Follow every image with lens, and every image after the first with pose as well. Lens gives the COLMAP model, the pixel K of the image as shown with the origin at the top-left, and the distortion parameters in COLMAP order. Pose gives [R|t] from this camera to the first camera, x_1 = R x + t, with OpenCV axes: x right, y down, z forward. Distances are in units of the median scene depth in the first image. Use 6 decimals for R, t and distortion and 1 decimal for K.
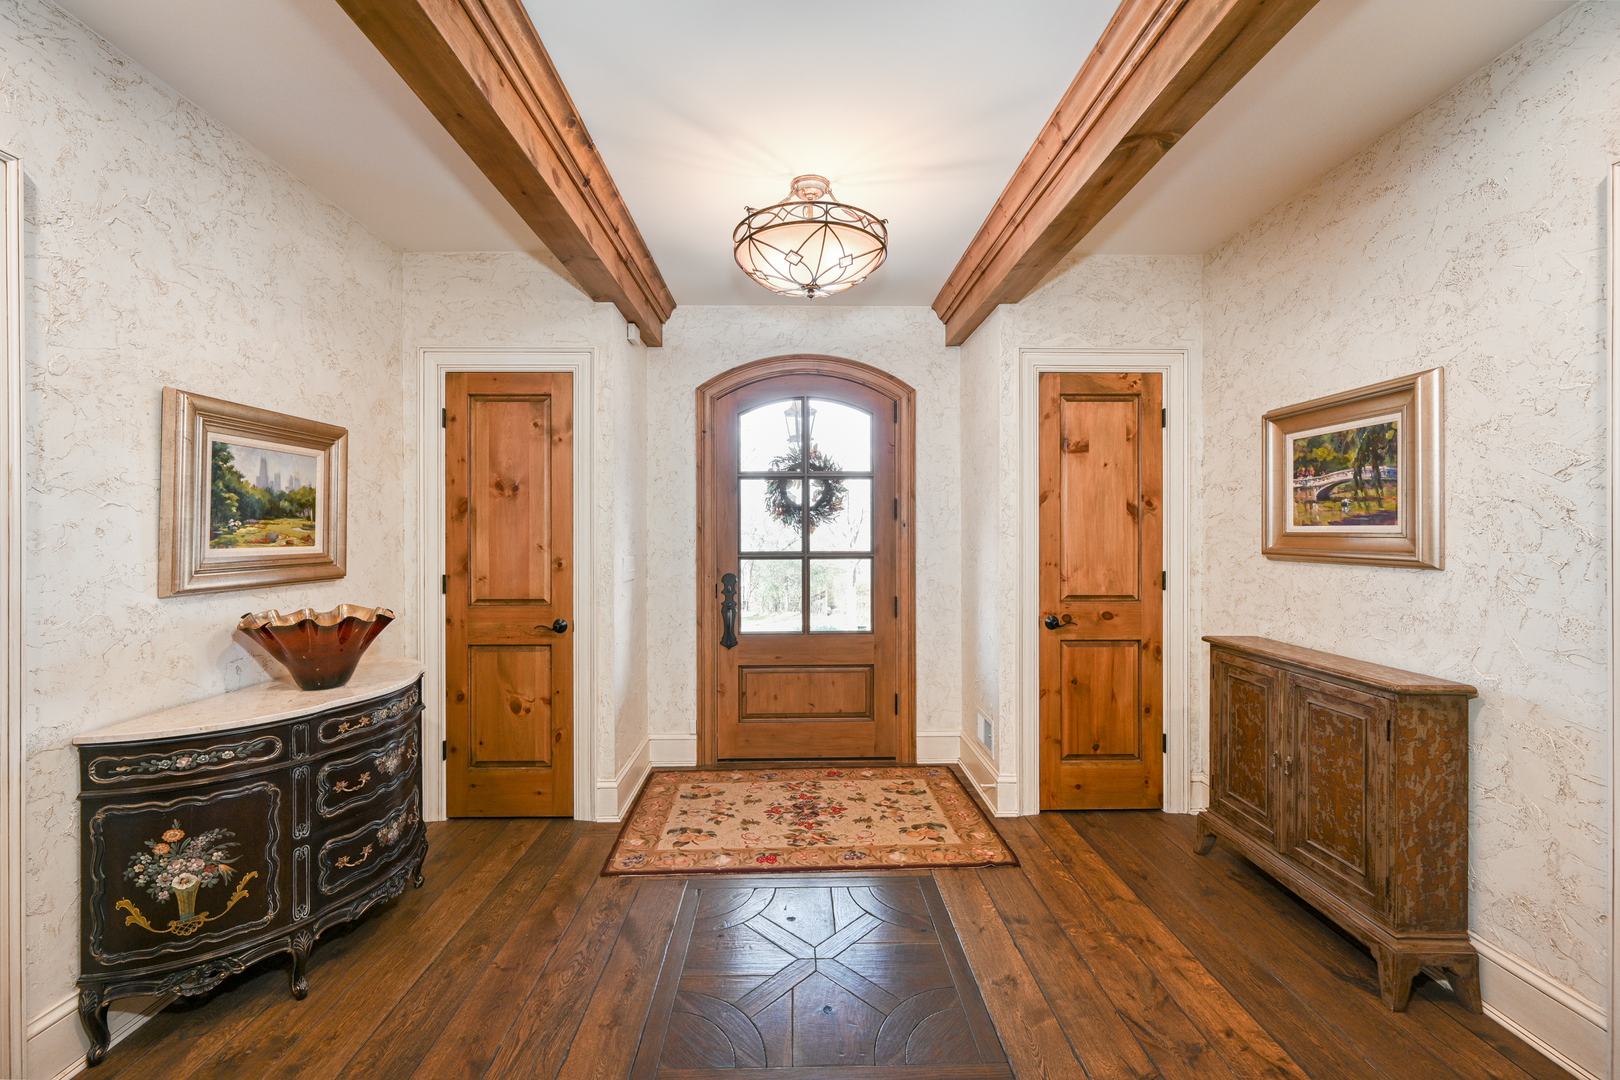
lens RADIAL K [[650.7, 0, 798.7], [0, 650.7, 533.1], [0, 0, 1]] dist [0.002672, 0.000101]
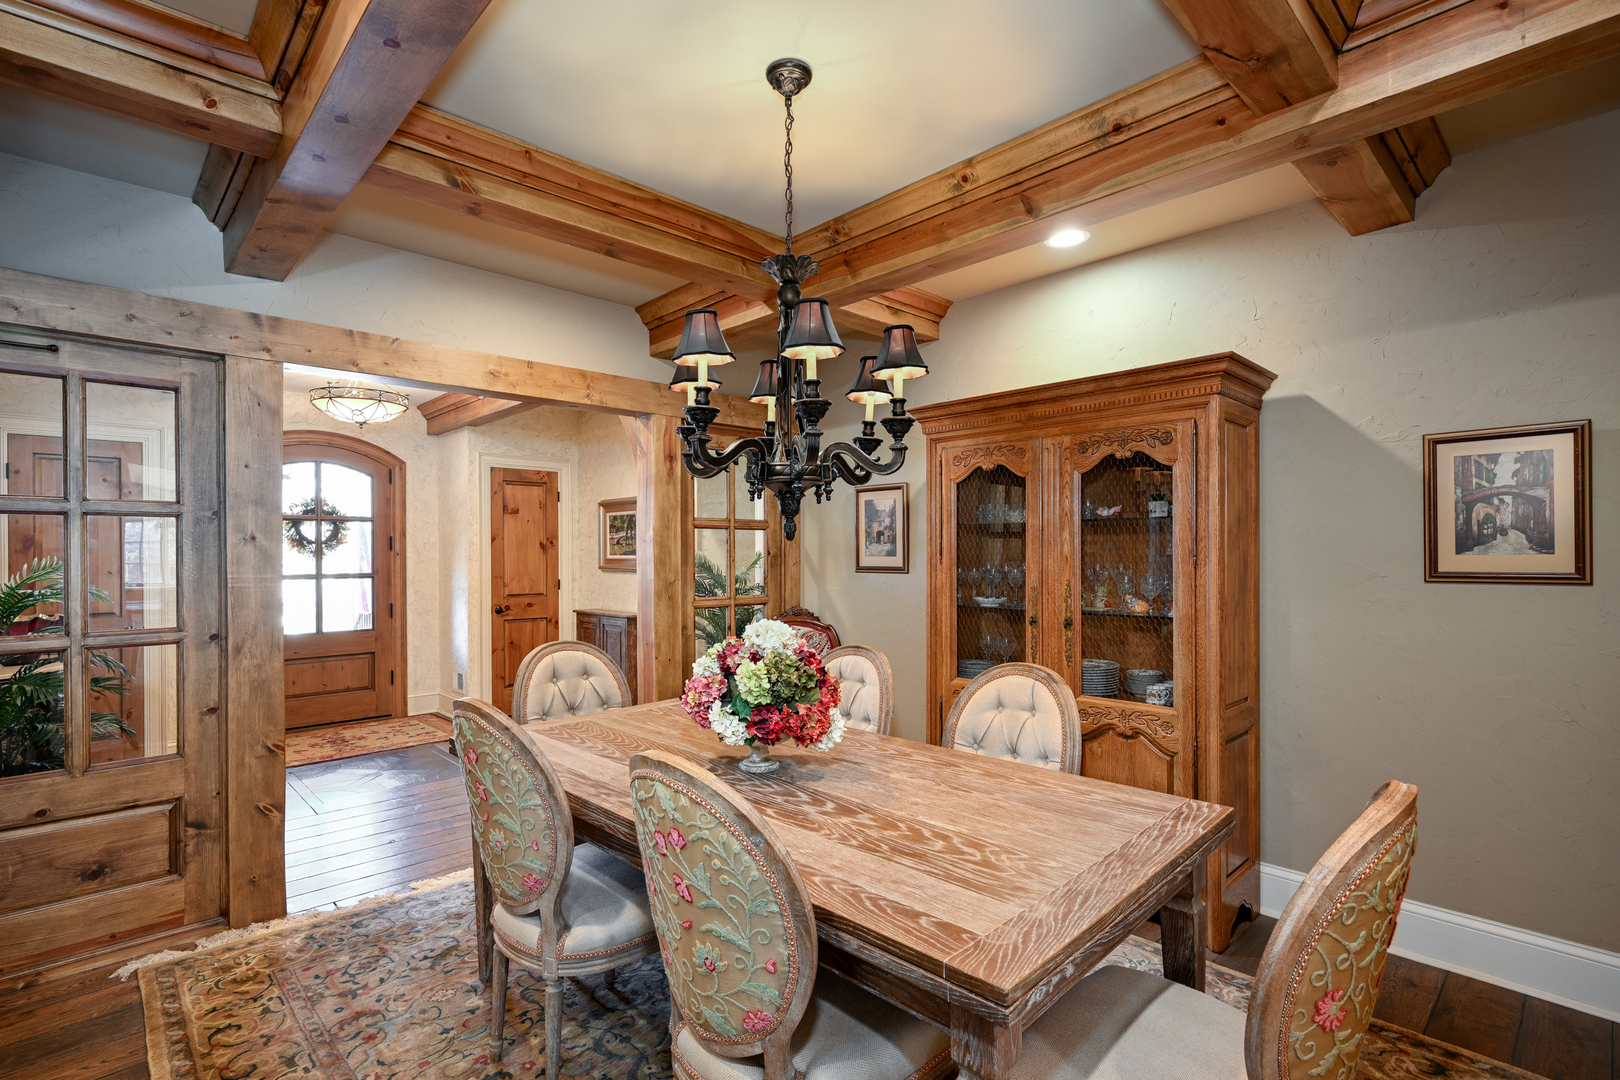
lens RADIAL K [[757.4, 0, 797.4], [0, 757.4, 554.5], [0, 0, 1]] dist [0.000918, 0.000383]
pose [[0.739093, -0.003409, 0.673595, -0.346869], [0.005735, 0.999983, -0.001232, -0.004995], [-0.673579, 0.004773, 0.739100, -0.933323]]
